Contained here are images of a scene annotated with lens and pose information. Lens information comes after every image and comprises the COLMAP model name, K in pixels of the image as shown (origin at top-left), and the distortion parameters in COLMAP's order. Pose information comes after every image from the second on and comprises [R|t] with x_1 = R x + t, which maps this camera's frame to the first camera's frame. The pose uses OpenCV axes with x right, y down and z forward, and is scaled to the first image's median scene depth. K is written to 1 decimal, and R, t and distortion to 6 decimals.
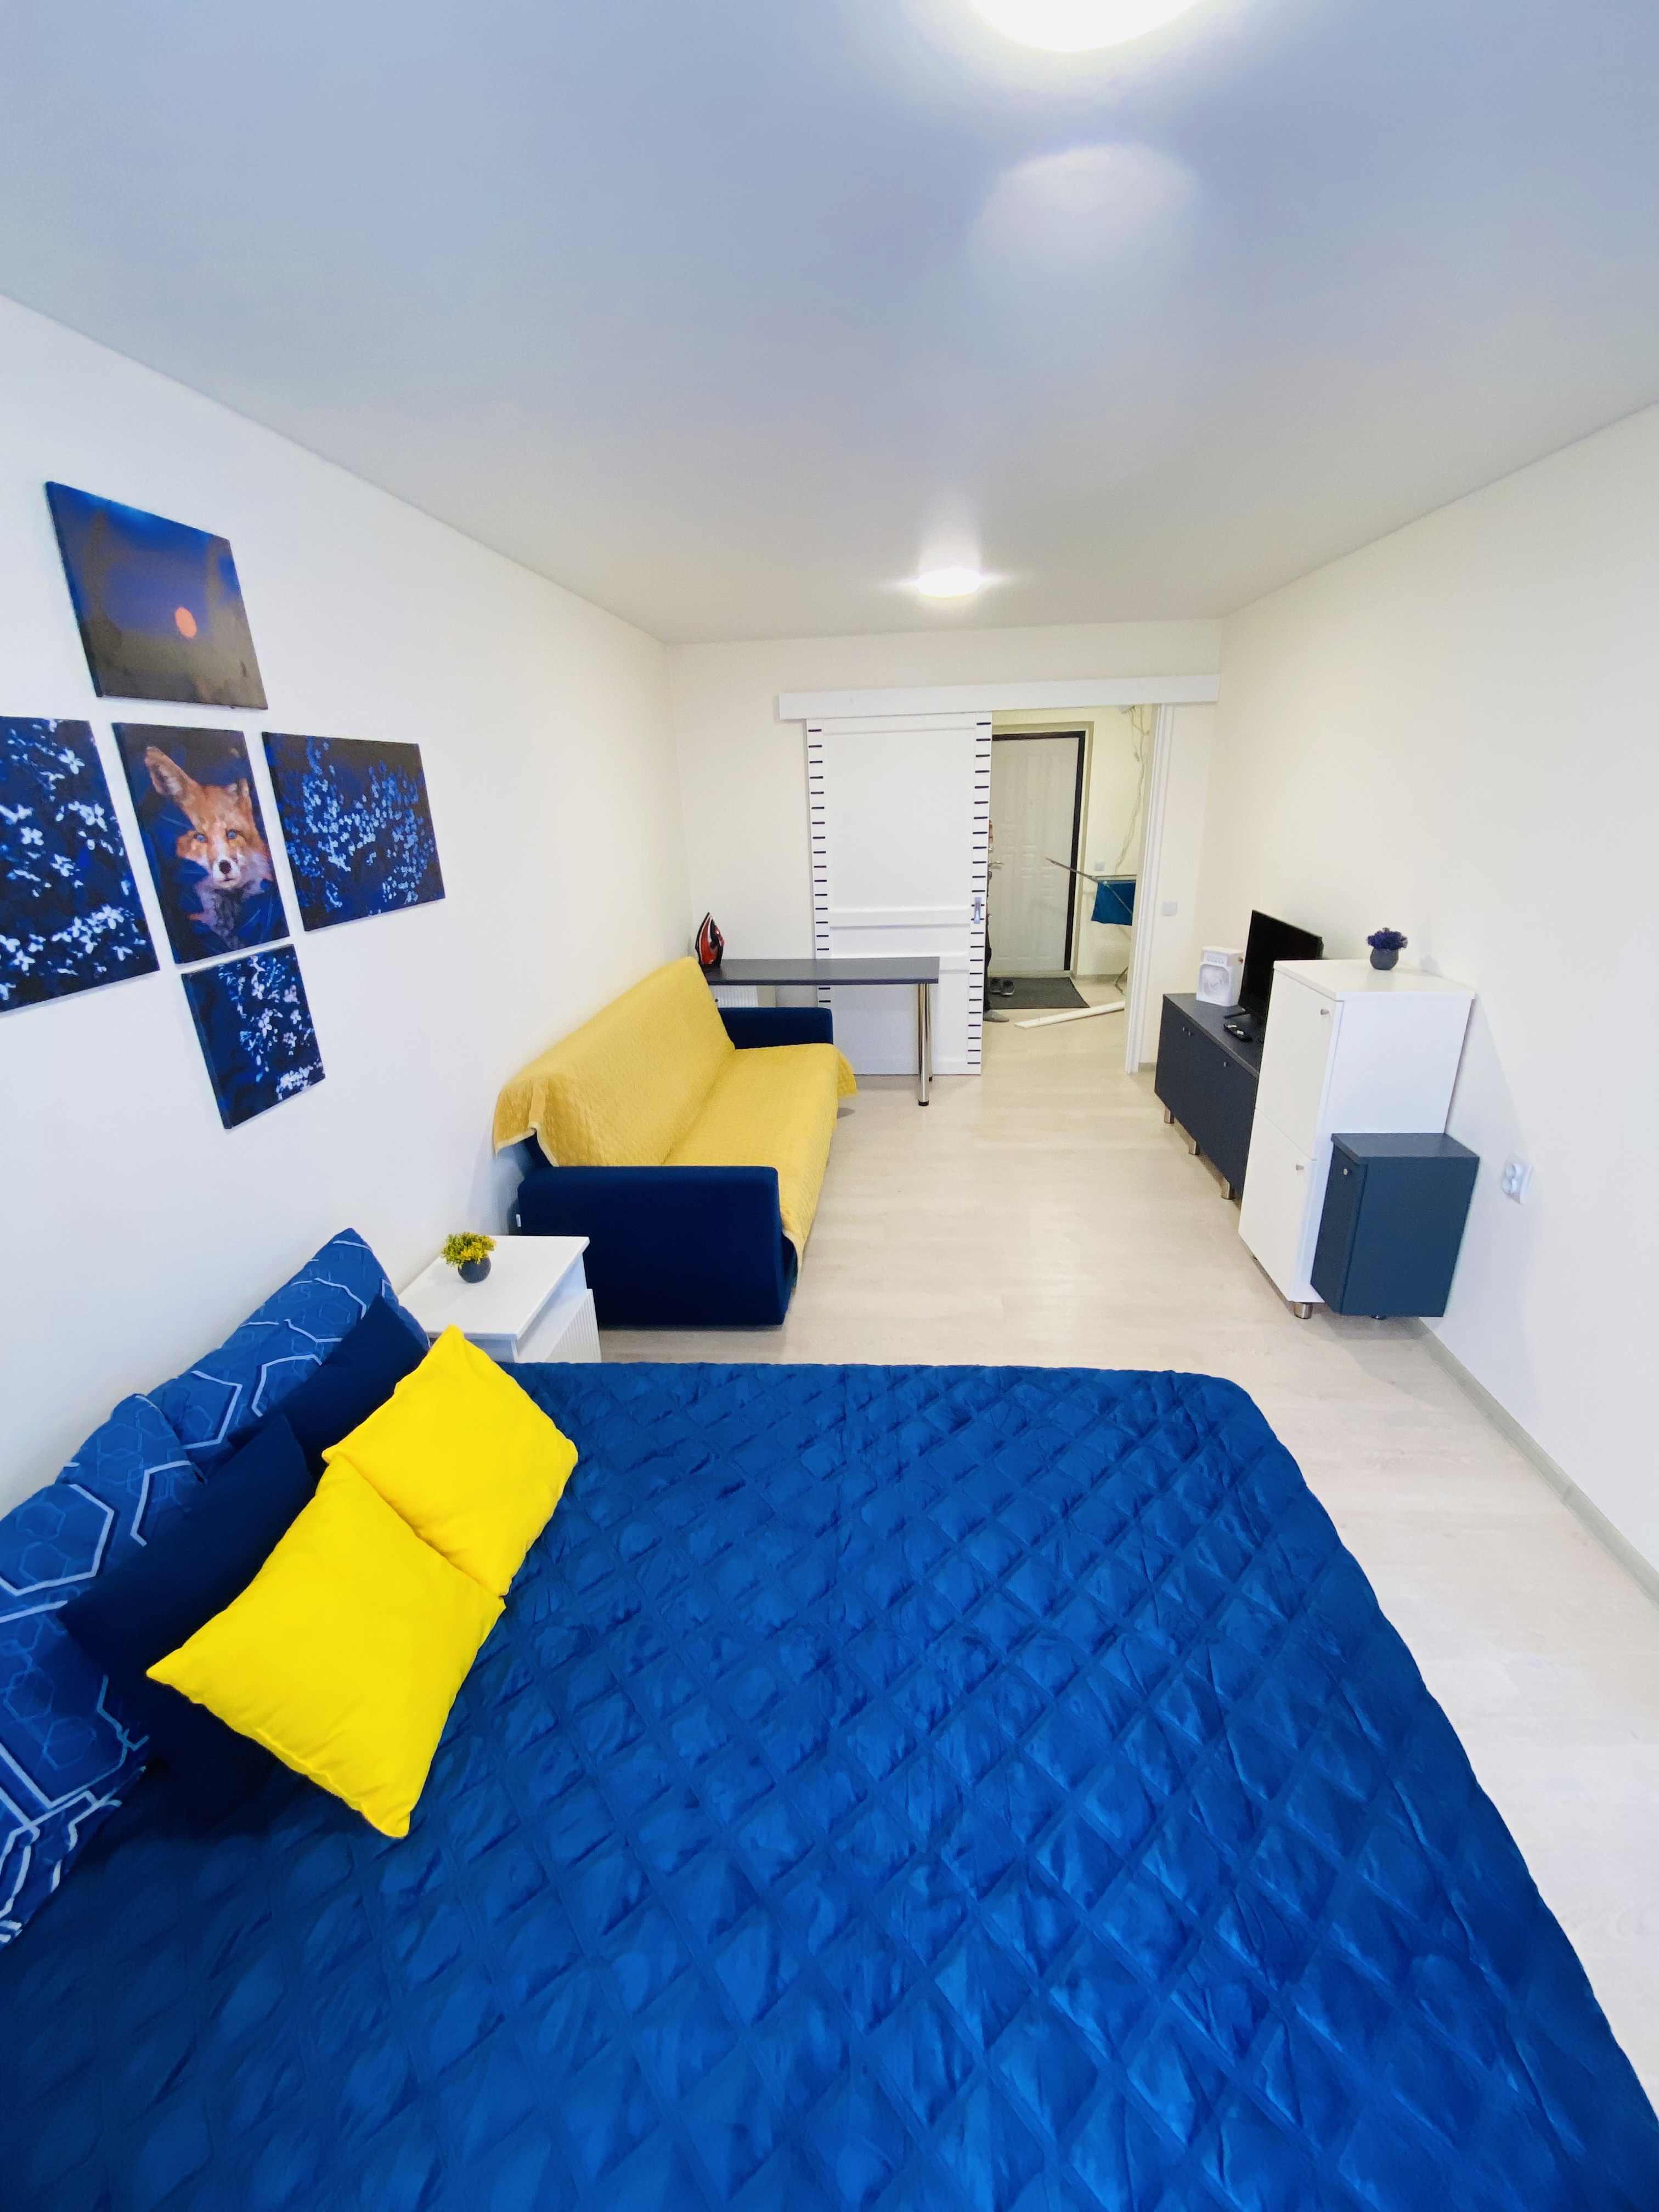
lens RADIAL K [[893.5, 0, 835.5], [0, 893.5, 1108.1], [0, 0, 1]] dist [0.030112, -0.033336]
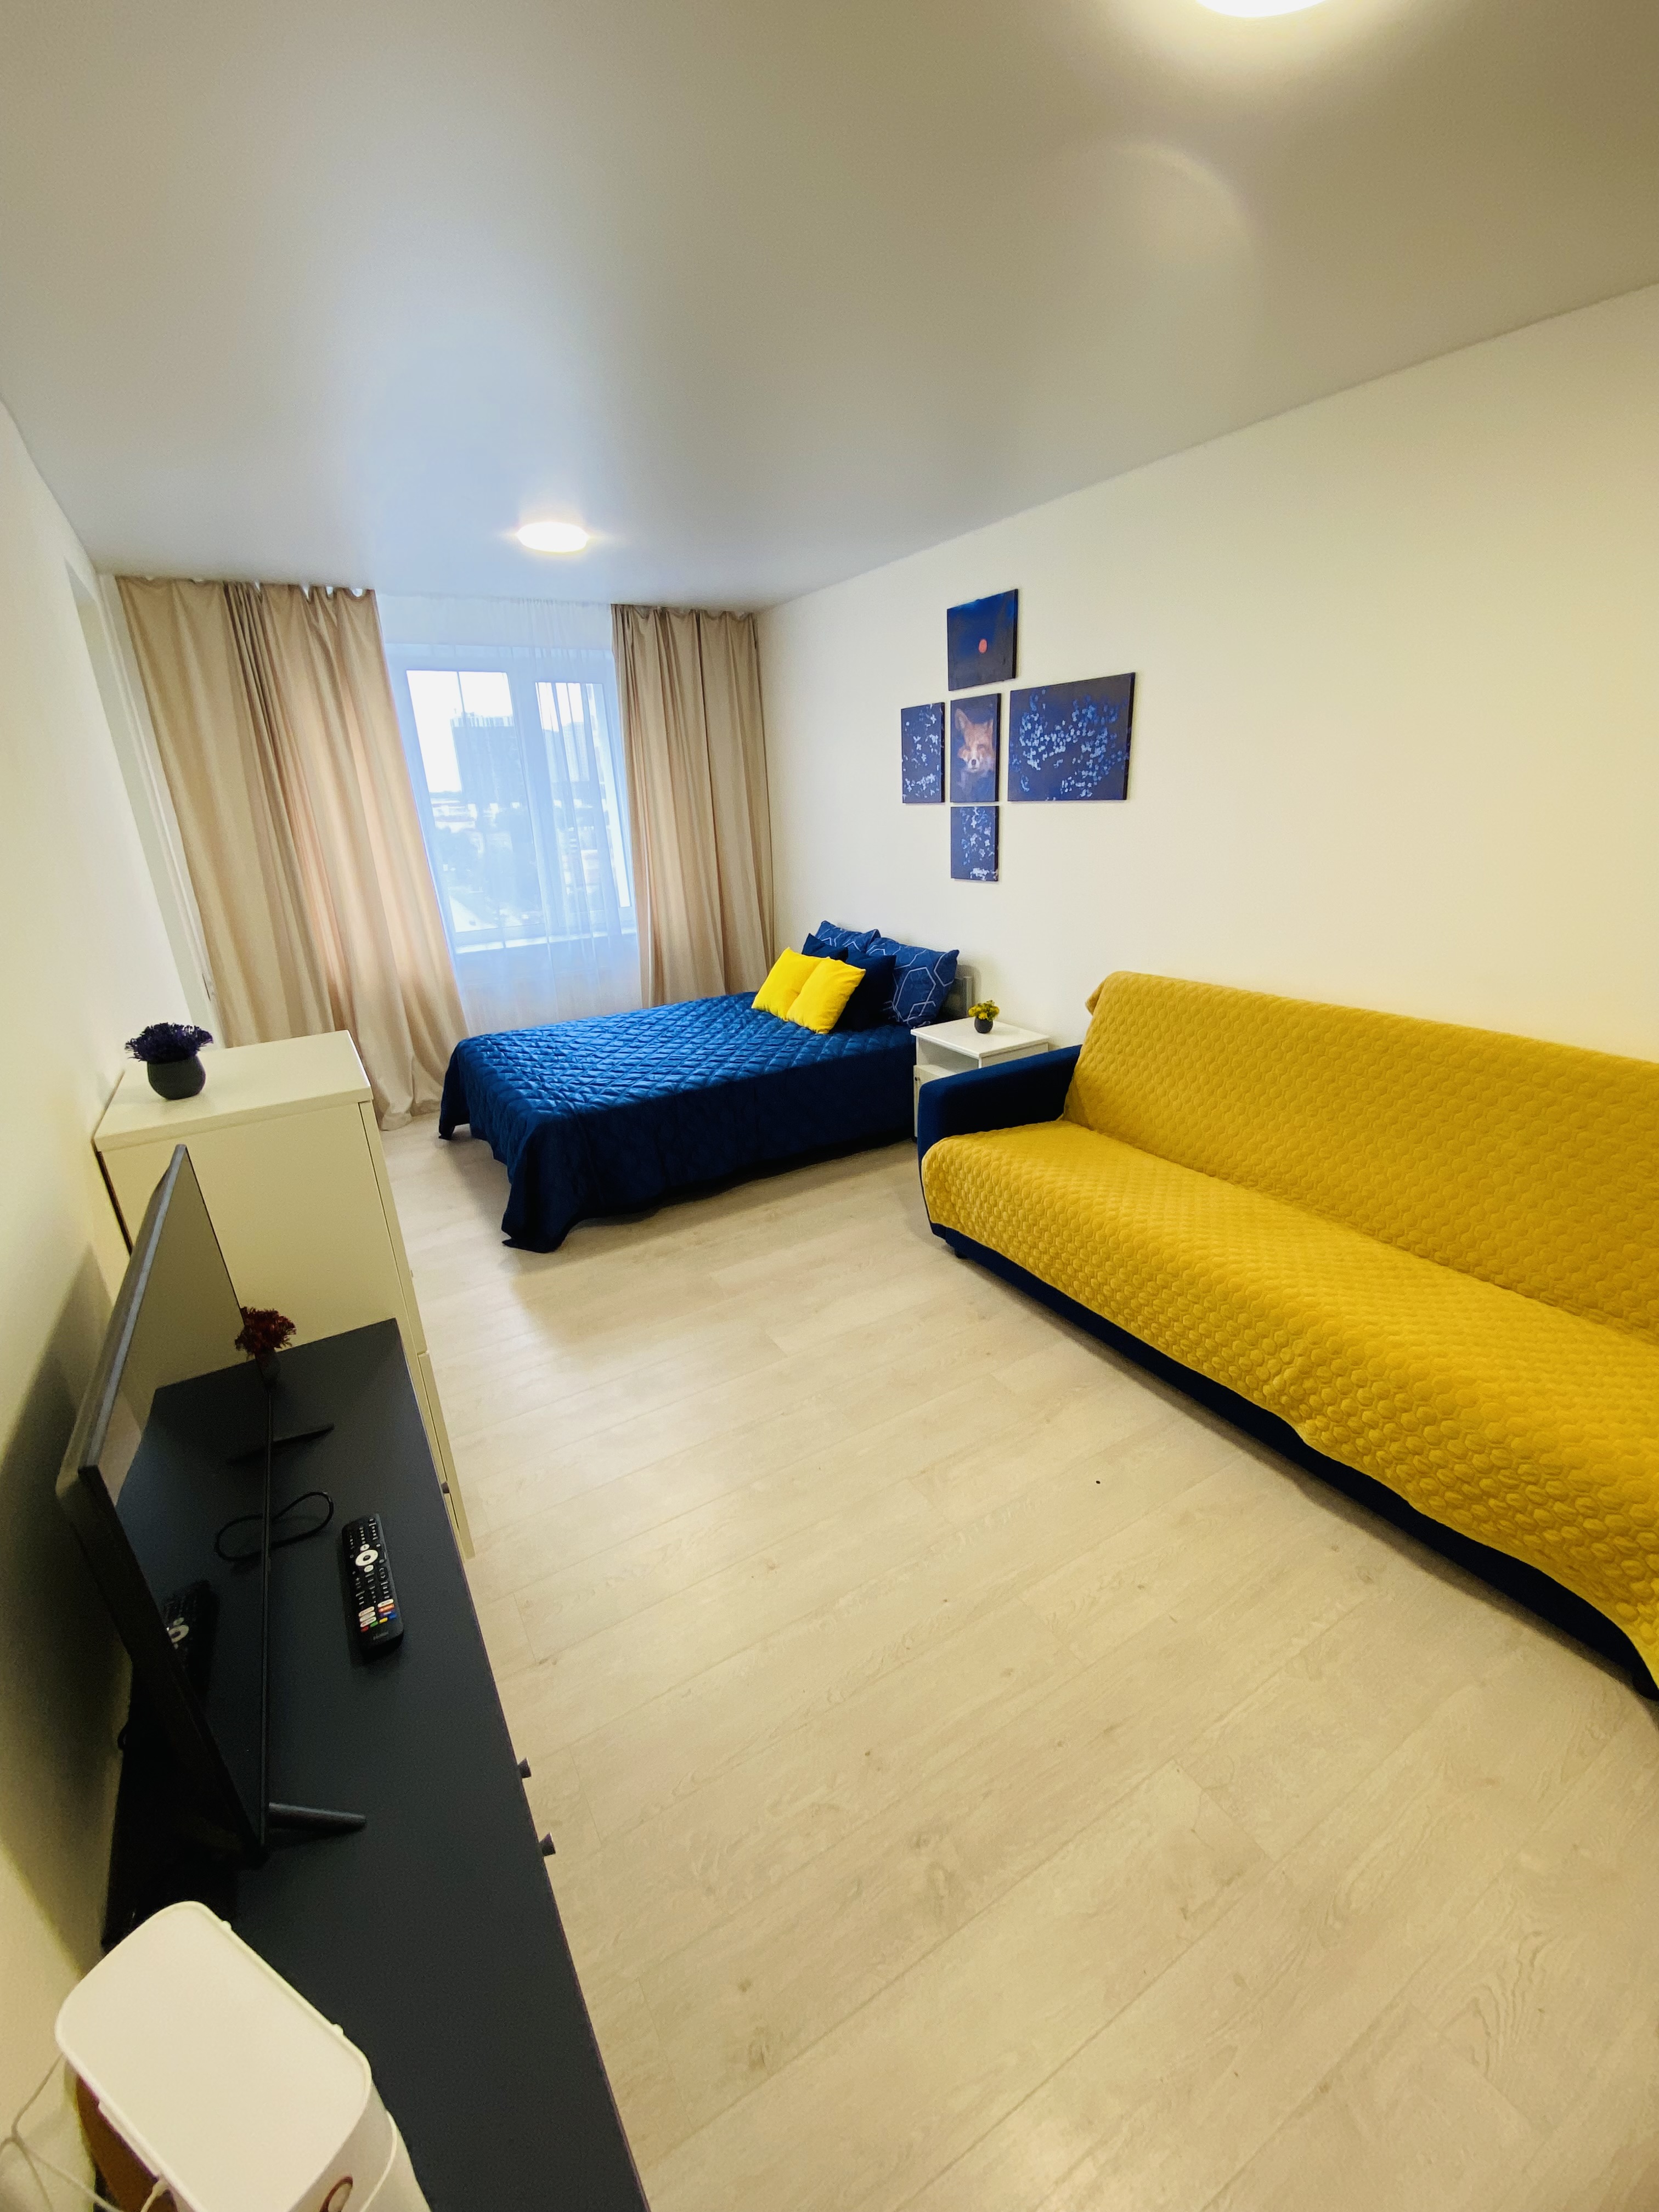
lens RADIAL K [[893.5, 0, 835.5], [0, 893.5, 1108.1], [0, 0, 1]] dist [0.030112, -0.033336]
pose [[-0.802993, 0.245671, -0.542999, 0.919619], [-0.154645, 0.793997, 0.587923, -0.780120], [0.575575, 0.556070, -0.599583, 2.423995]]
